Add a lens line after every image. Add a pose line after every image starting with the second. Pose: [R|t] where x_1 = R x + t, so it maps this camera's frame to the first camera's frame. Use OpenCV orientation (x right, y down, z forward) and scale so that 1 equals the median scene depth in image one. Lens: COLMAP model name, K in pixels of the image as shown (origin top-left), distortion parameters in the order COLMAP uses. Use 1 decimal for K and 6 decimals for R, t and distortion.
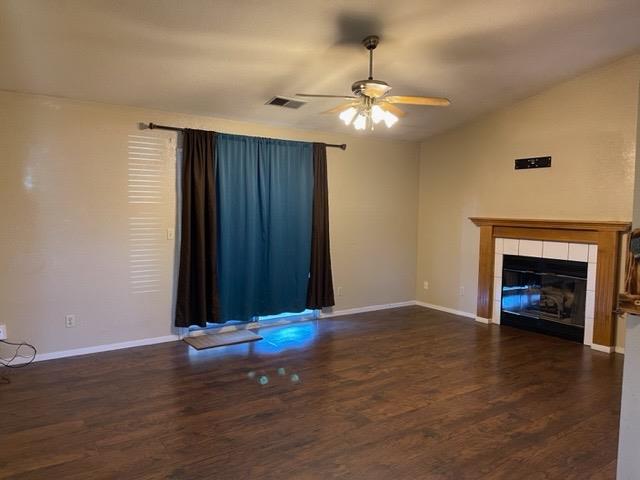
lens RADIAL K [[482.1, 0, 321.2], [0, 482.1, 242.6], [0, 0, 1]] dist [0.052328, -0.059326]
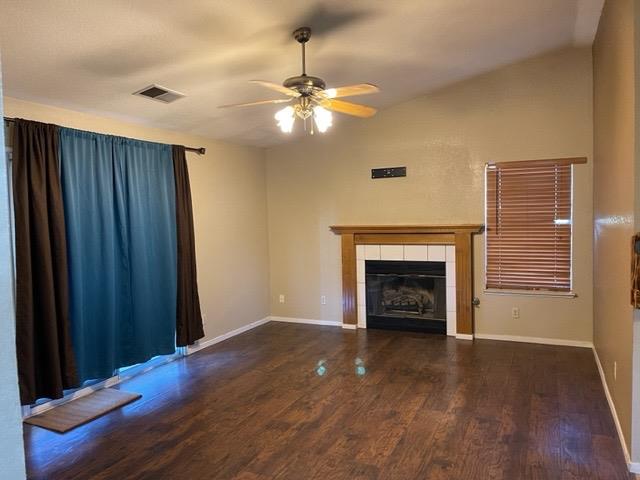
lens RADIAL K [[482.1, 0, 324.4], [0, 482.1, 239.3], [0, 0, 1]] dist [0.052328, -0.059326]
pose [[0.863811, -0.060971, 0.500113, -0.239208], [0.071720, 0.997422, -0.002278, -0.027328], [-0.498685, 0.037836, 0.865957, 0.170081]]
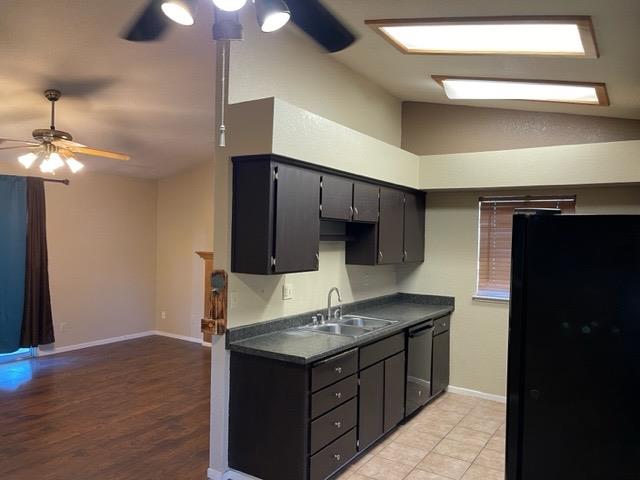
lens RADIAL K [[482.1, 0, 319.2], [0, 482.1, 242.9], [0, 0, 1]] dist [0.052328, -0.059326]
pose [[0.928348, 0.001850, 0.371708, 0.183434], [0.018338, 0.998542, -0.050771, -0.012355], [-0.371260, 0.053950, 0.926960, -0.151852]]
